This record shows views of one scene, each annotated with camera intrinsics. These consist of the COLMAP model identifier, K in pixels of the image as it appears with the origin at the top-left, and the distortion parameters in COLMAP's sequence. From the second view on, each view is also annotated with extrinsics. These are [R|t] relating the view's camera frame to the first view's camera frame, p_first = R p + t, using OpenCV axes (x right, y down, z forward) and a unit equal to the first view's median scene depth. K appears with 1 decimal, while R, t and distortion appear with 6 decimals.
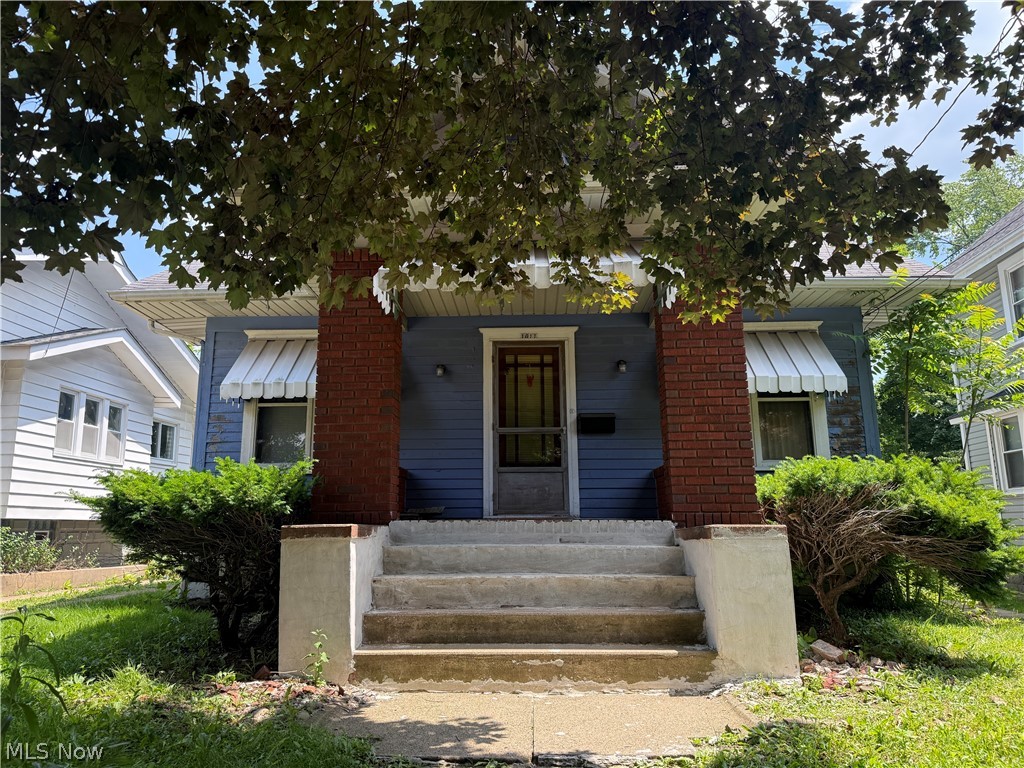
lens RADIAL K [[724.1, 0, 512.0], [0, 724.1, 384.0], [0, 0, 1]] dist [0.002671, -0.002095]
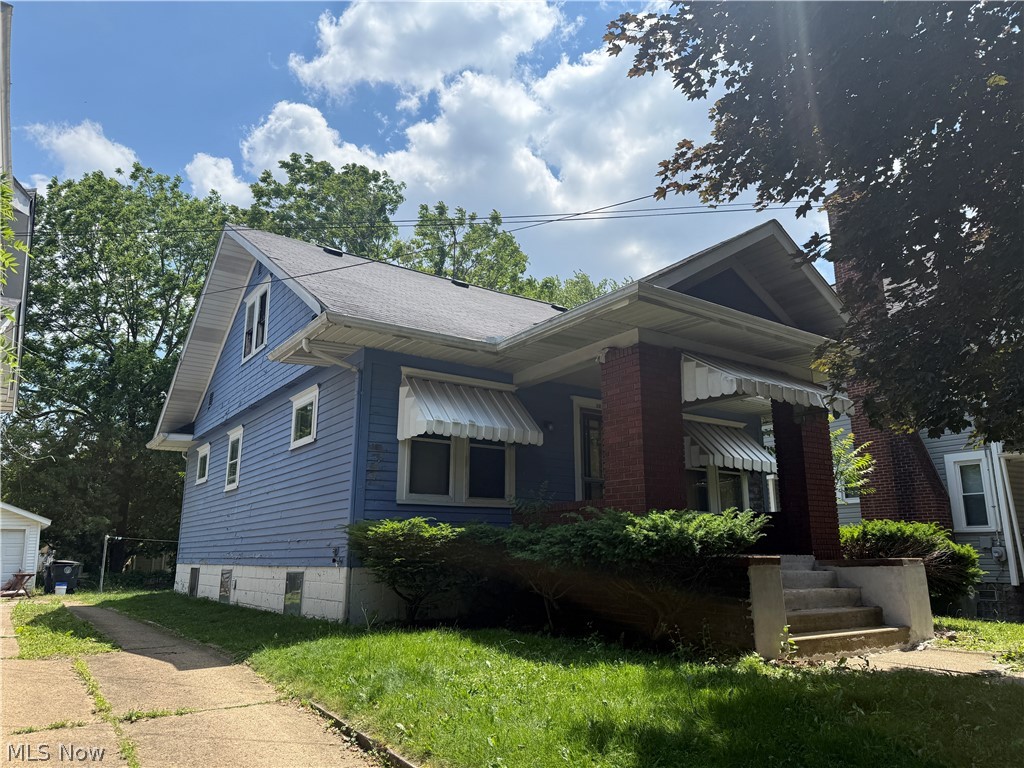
lens RADIAL K [[724.1, 0, 512.0], [0, 724.1, 384.0], [0, 0, 1]] dist [0.002671, -0.002095]
pose [[0.798505, 0.148834, 0.583299, -1.136532], [-0.129459, 0.988740, -0.075063, 0.013970], [-0.587903, -0.015575, 0.808781, 0.064680]]
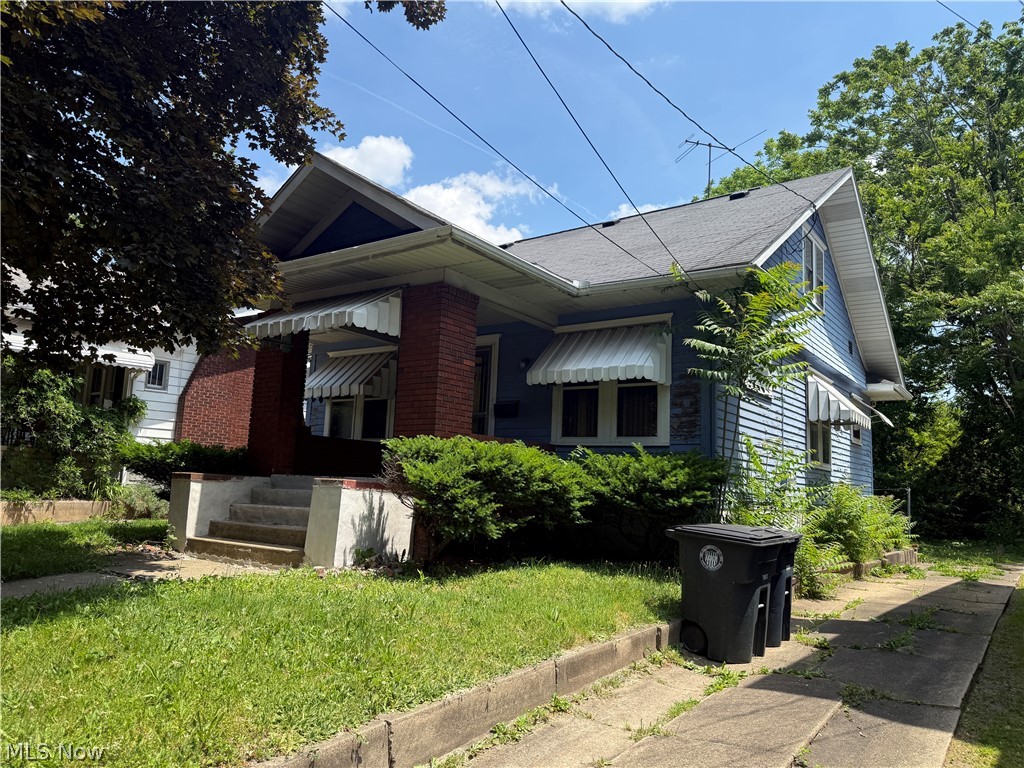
lens RADIAL K [[724.1, 0, 512.0], [0, 724.1, 384.0], [0, 0, 1]] dist [0.002671, -0.002095]
pose [[0.832185, -0.043901, -0.552758, 1.077377], [0.063673, 0.997833, 0.016611, -0.014981], [0.550831, -0.049019, 0.833176, -0.089419]]
